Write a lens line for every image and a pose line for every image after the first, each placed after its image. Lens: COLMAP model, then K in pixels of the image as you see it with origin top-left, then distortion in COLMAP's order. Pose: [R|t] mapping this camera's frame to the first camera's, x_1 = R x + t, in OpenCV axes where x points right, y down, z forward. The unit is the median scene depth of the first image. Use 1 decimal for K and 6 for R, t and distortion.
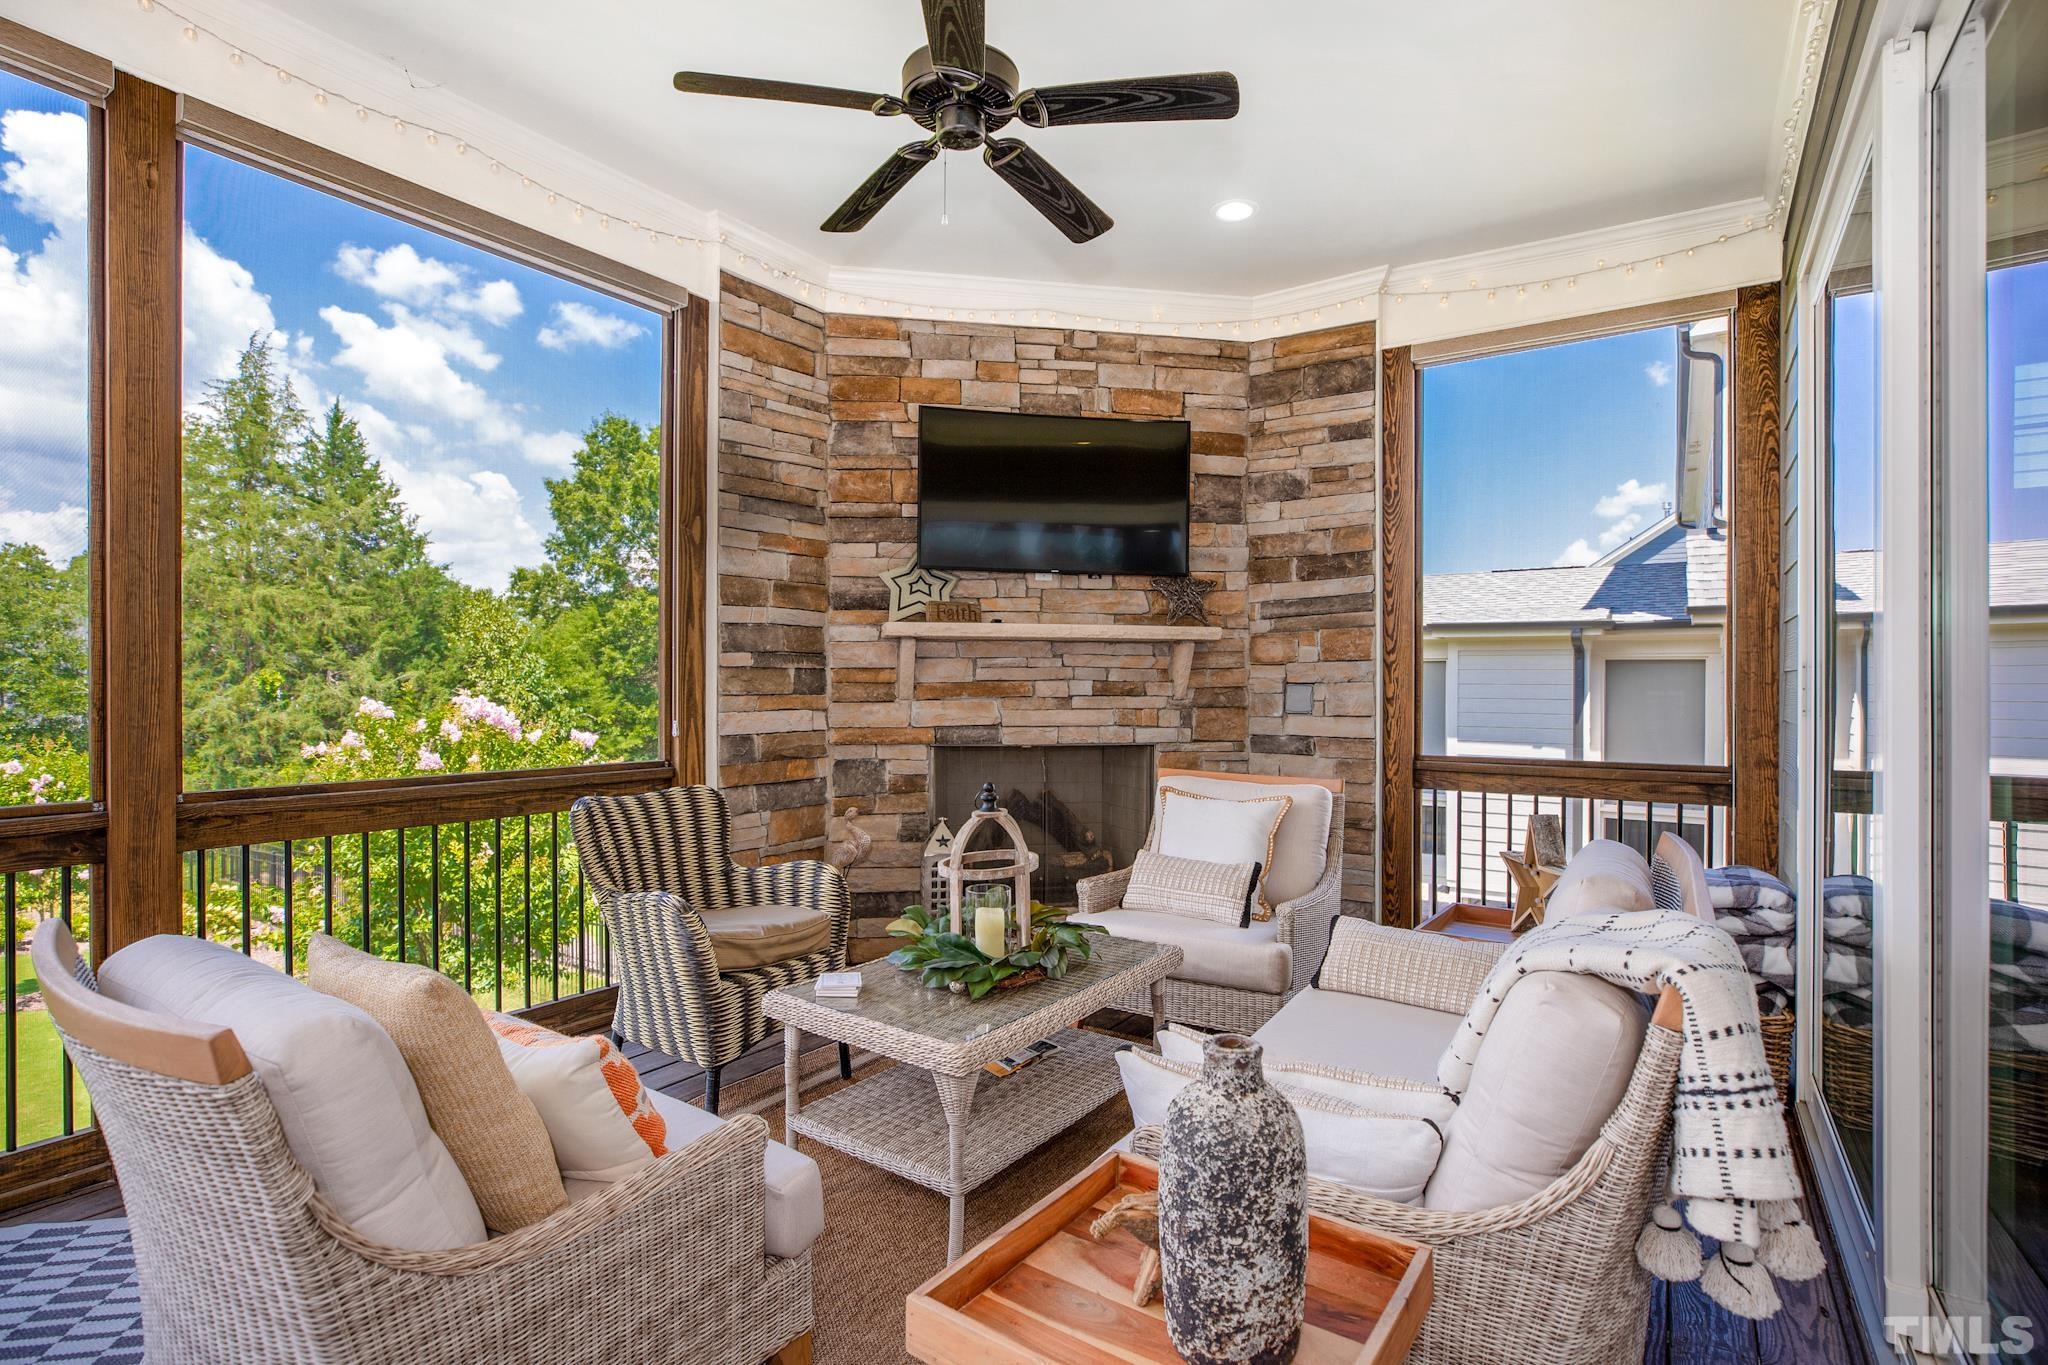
lens RADIAL K [[993.0, 0, 1011.9], [0, 993.0, 678.0], [0, 0, 1]] dist [-0.017158, 0.002592]
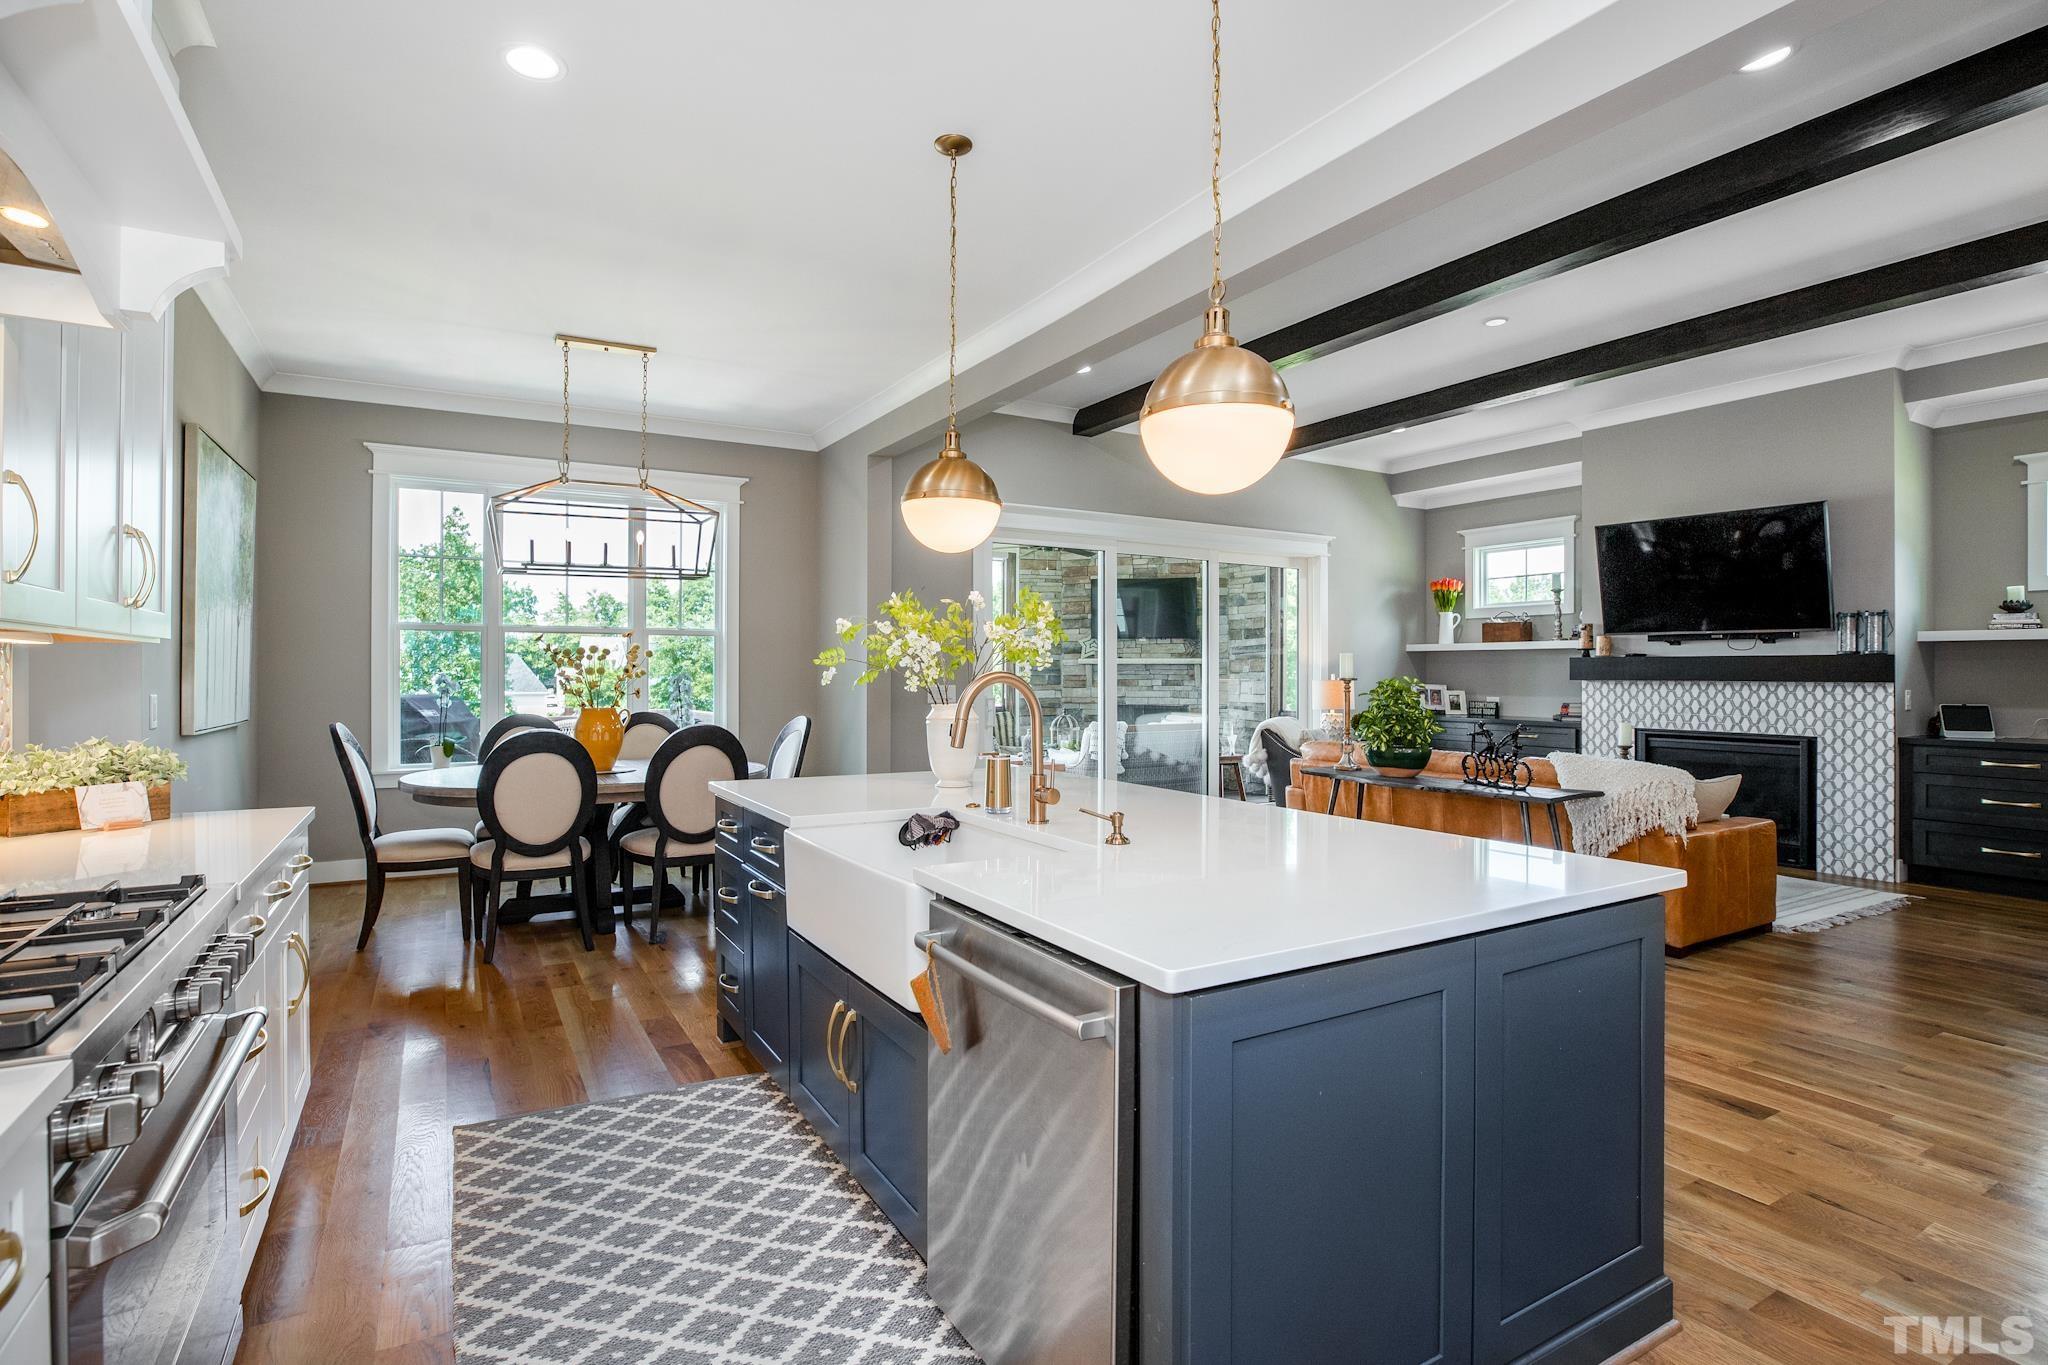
lens RADIAL K [[993.0, 0, 1019.6], [0, 993.0, 666.7], [0, 0, 1]] dist [-0.017158, 0.002592]
pose [[0.898205, -0.002942, -0.439567, 0.950651], [-0.000659, 0.999967, -0.008039, -0.011255], [0.439576, 0.007510, 0.898174, -1.574455]]
